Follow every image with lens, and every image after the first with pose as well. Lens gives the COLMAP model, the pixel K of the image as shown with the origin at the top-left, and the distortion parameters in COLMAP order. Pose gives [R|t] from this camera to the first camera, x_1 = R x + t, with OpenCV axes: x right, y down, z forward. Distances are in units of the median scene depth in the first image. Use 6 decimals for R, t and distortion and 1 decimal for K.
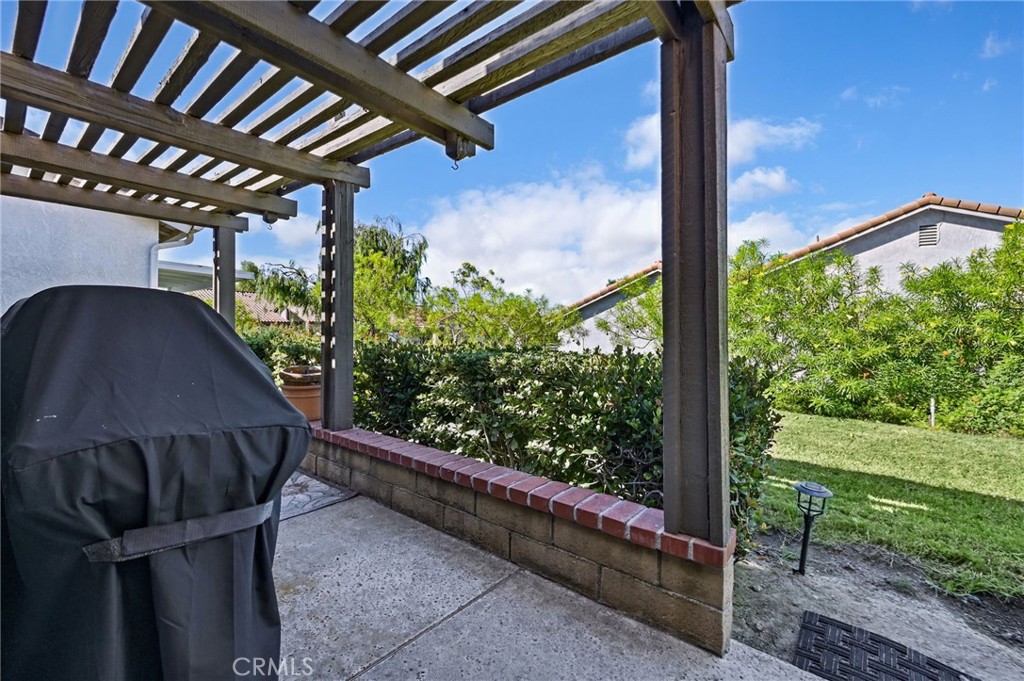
lens RADIAL K [[442.0, 0, 510.4], [0, 442.0, 332.4], [0, 0, 1]] dist [-0.000094, -0.000259]
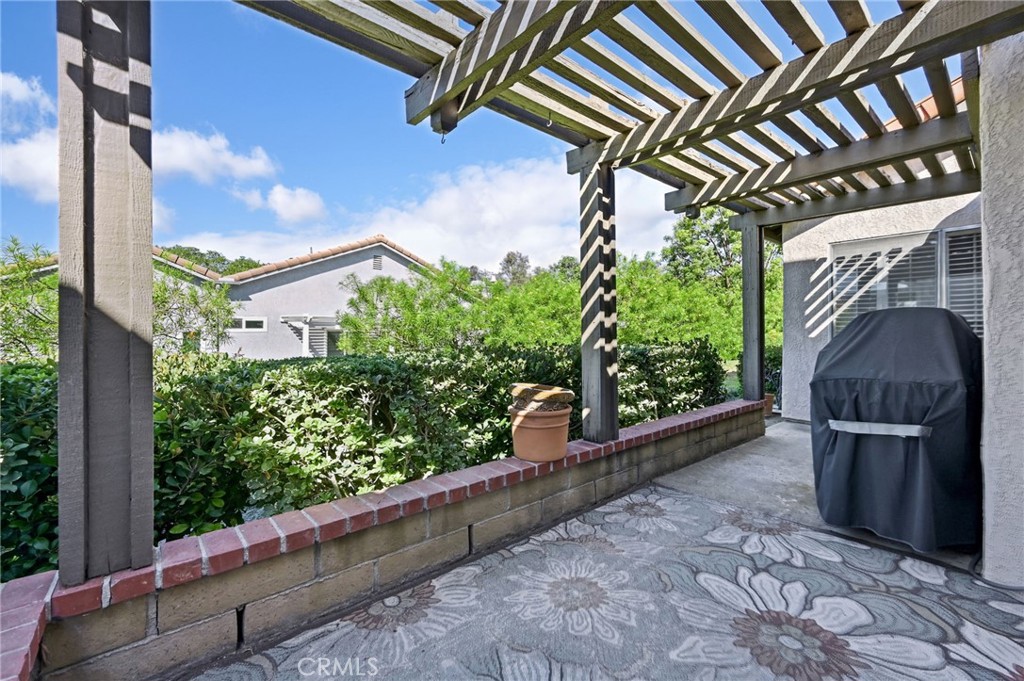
lens RADIAL K [[416.5, 0, 510.9], [0, 416.5, 333.4], [0, 0, 1]] dist [-0.022700, -0.000186]
pose [[0.171308, -0.012578, 0.985137, -1.025917], [-0.014452, 0.999779, 0.015279, -0.011789], [-0.985112, -0.016855, 0.171088, 0.842834]]
